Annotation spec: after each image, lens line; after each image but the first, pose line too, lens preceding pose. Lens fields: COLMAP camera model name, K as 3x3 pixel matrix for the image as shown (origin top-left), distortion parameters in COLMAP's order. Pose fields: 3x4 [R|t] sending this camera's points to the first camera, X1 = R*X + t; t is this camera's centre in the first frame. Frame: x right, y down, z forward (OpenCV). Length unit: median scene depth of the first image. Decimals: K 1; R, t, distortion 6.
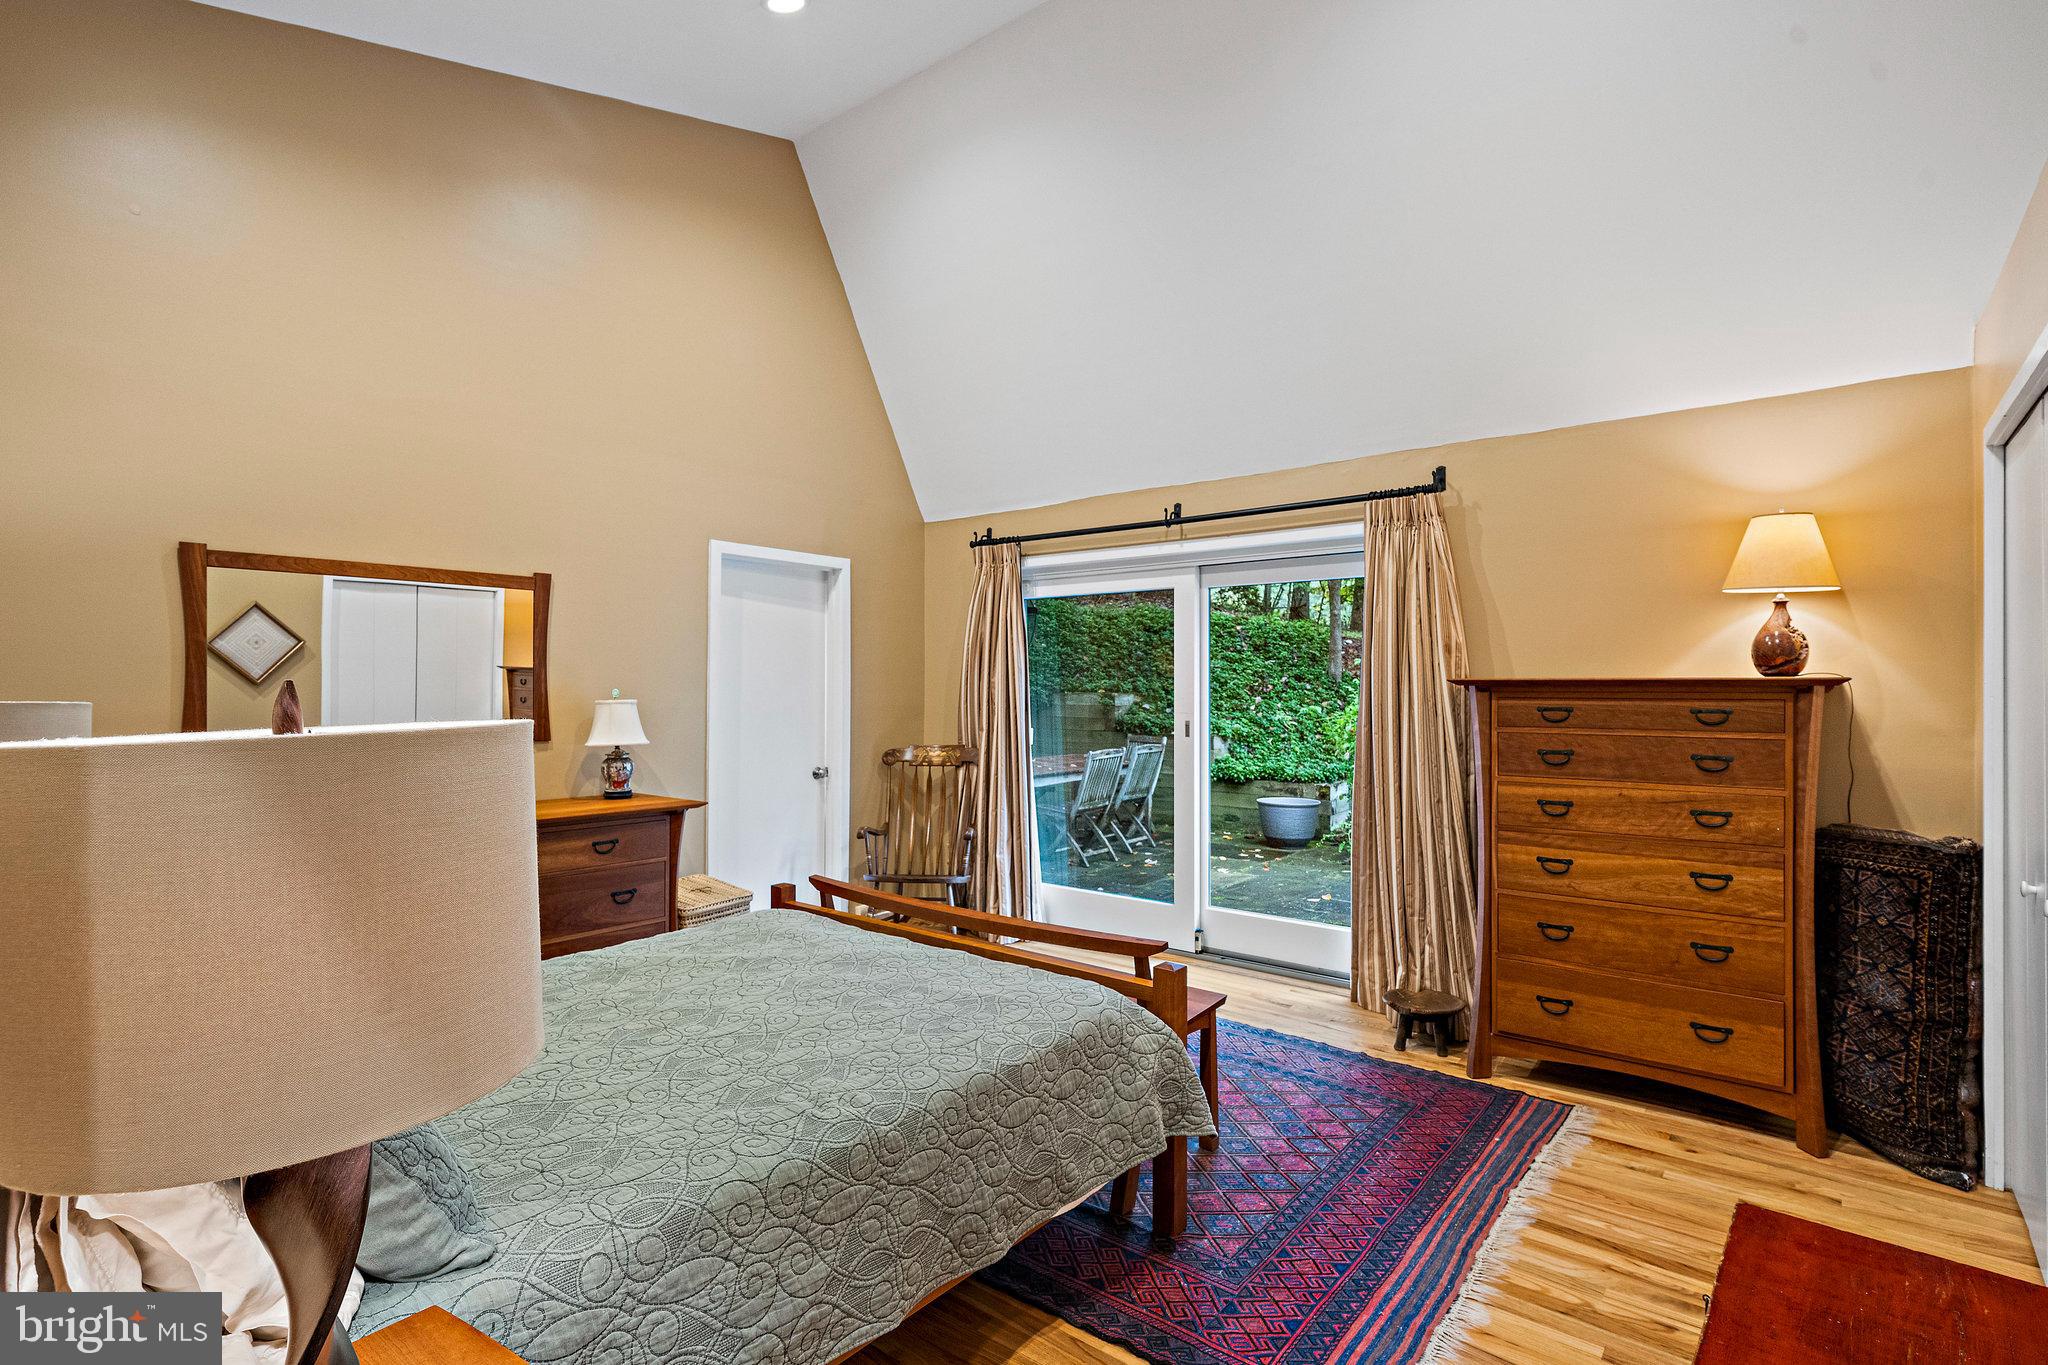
lens RADIAL K [[1001.3, 0, 1024.0], [0, 1001.3, 682.5], [0, 0, 1]] dist [-0.000619, 0.000002]
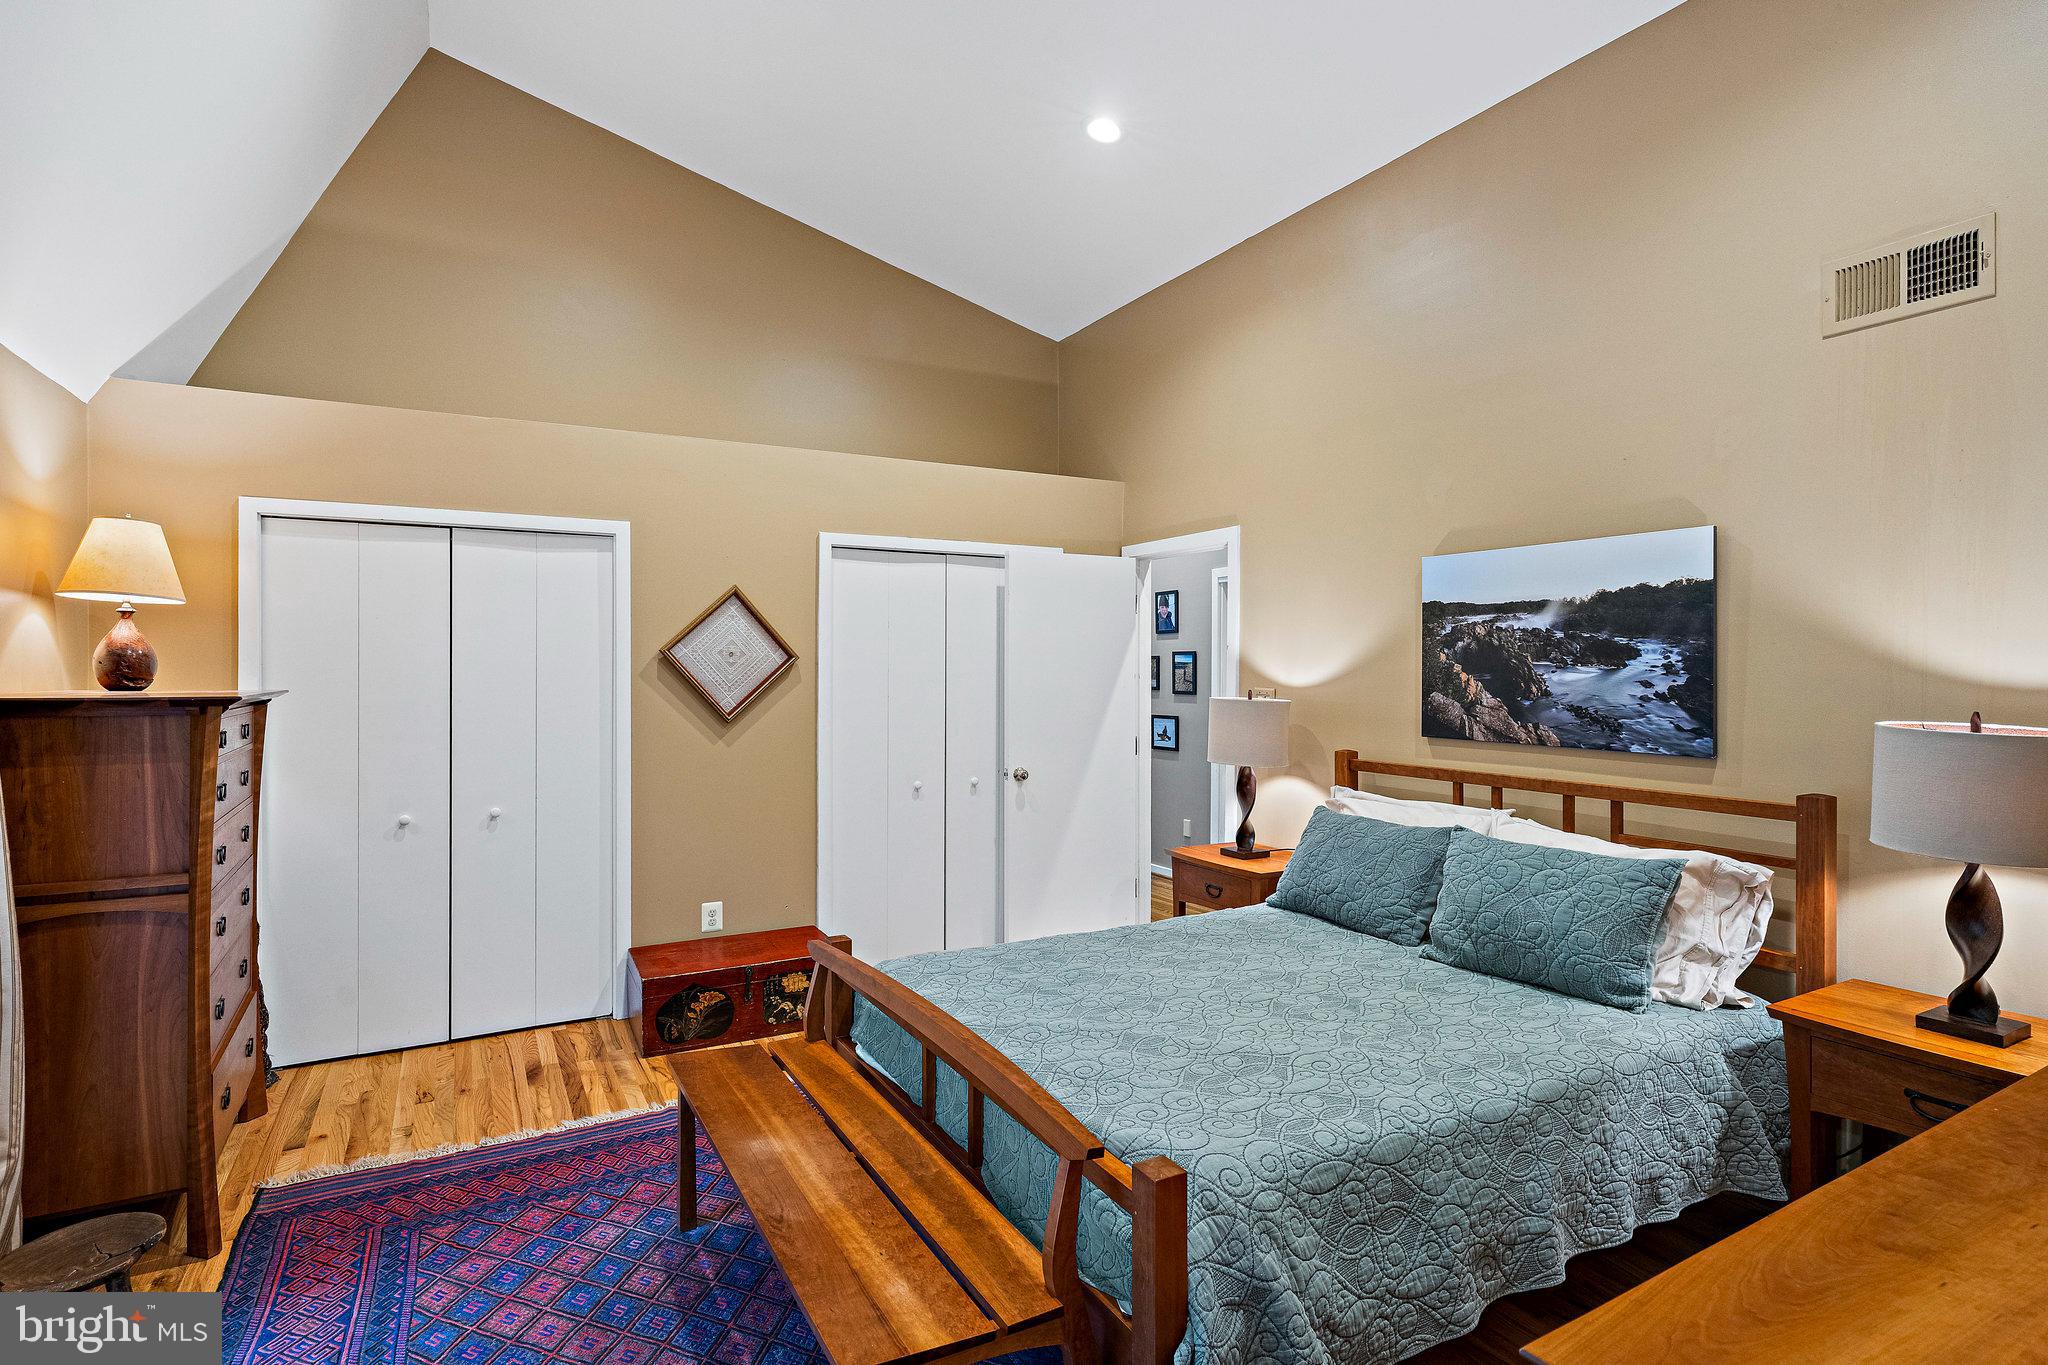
lens RADIAL K [[1001.3, 0, 1024.0], [0, 1001.3, 682.5], [0, 0, 1]] dist [-0.000619, 0.000002]
pose [[-0.935047, -0.003397, 0.354509, -0.412117], [-0.000571, 0.999967, 0.008076, -0.025534], [-0.354524, 0.007349, -0.935018, 1.735698]]
